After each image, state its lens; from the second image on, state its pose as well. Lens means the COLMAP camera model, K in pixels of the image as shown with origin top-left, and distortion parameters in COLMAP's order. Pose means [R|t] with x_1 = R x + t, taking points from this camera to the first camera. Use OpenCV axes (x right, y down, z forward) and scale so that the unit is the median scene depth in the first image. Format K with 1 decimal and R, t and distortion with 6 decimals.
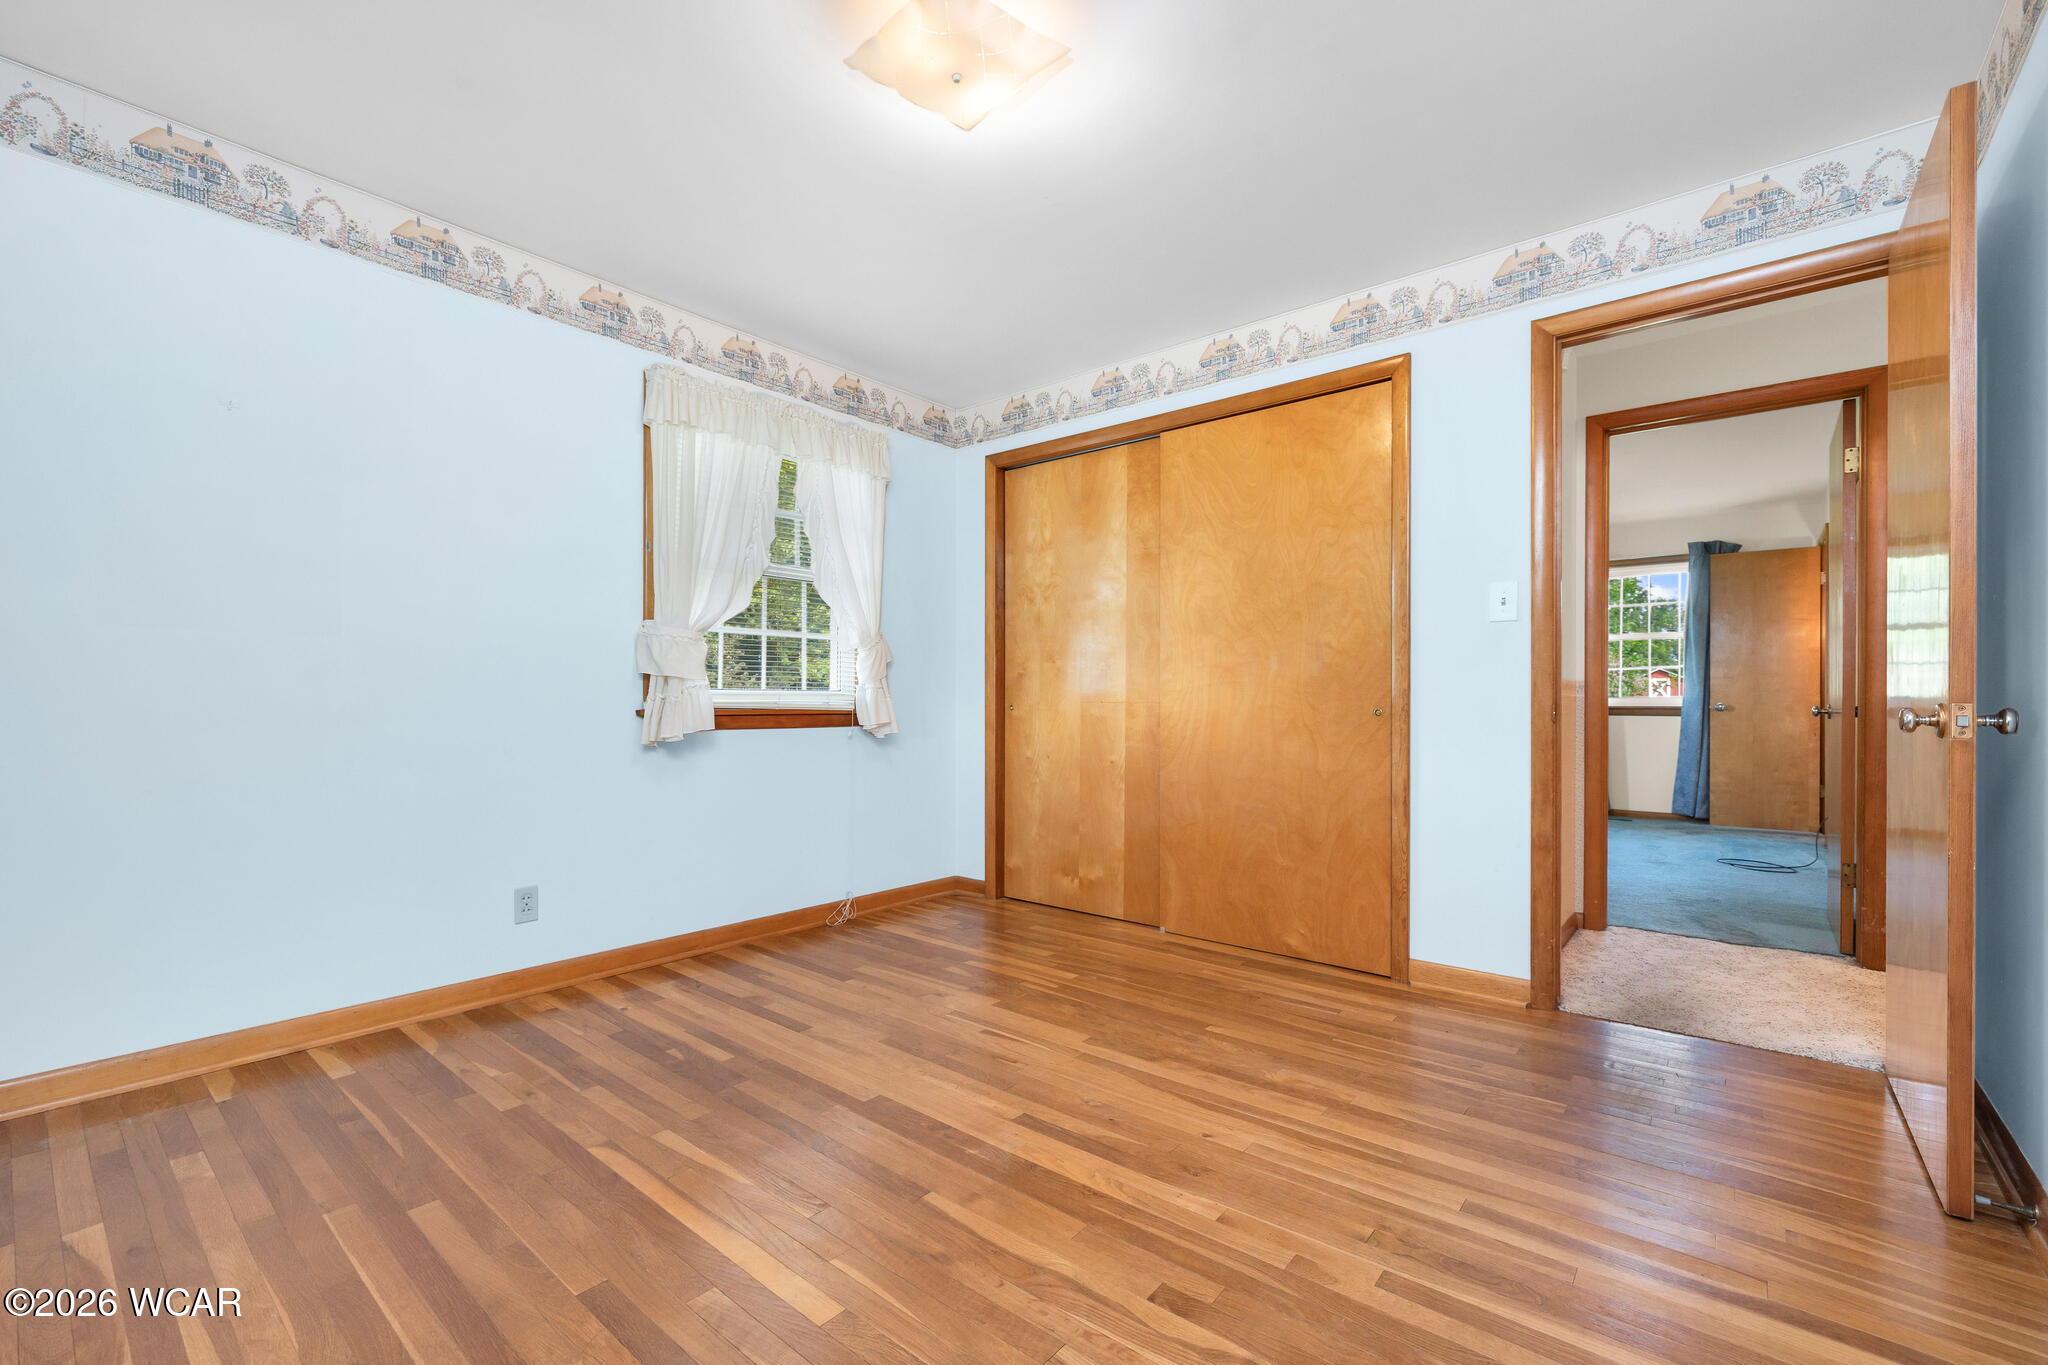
lens RADIAL K [[866.5, 0, 1023.1], [0, 866.5, 700.4], [0, 0, 1]] dist [-0.001082, -0.000008]
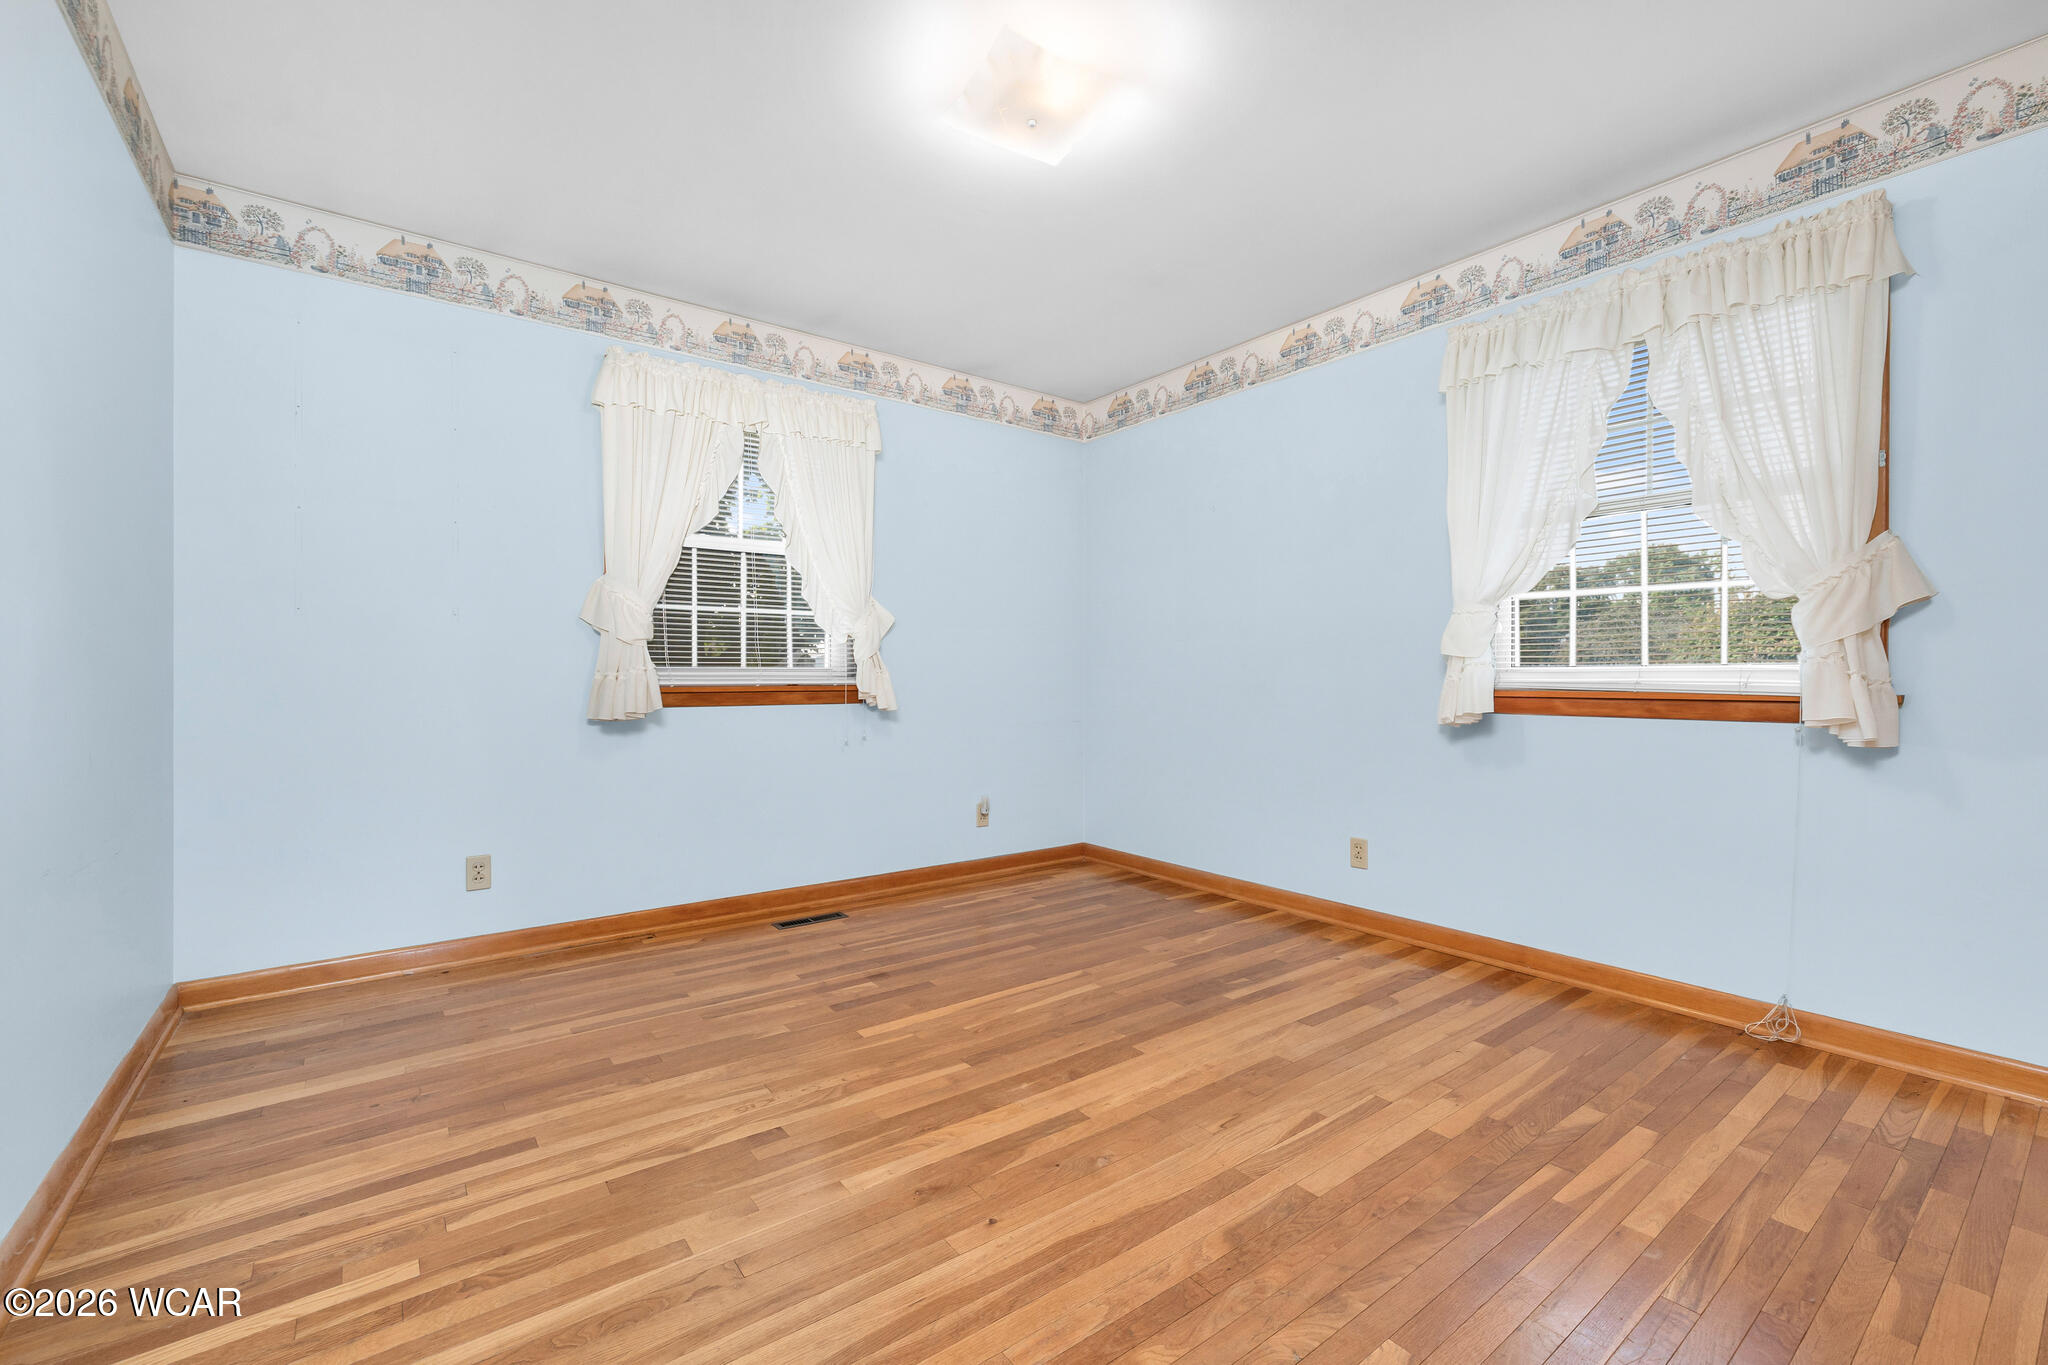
lens RADIAL K [[858.6, 0, 1030.0], [0, 858.6, 681.1], [0, 0, 1]] dist [-0.000470, 0.000112]
pose [[-0.220207, -0.000675, -0.975453, 0.766743], [-0.000915, 0.999999, -0.000486, 0.002688], [0.975453, 0.000786, -0.220207, 0.946210]]
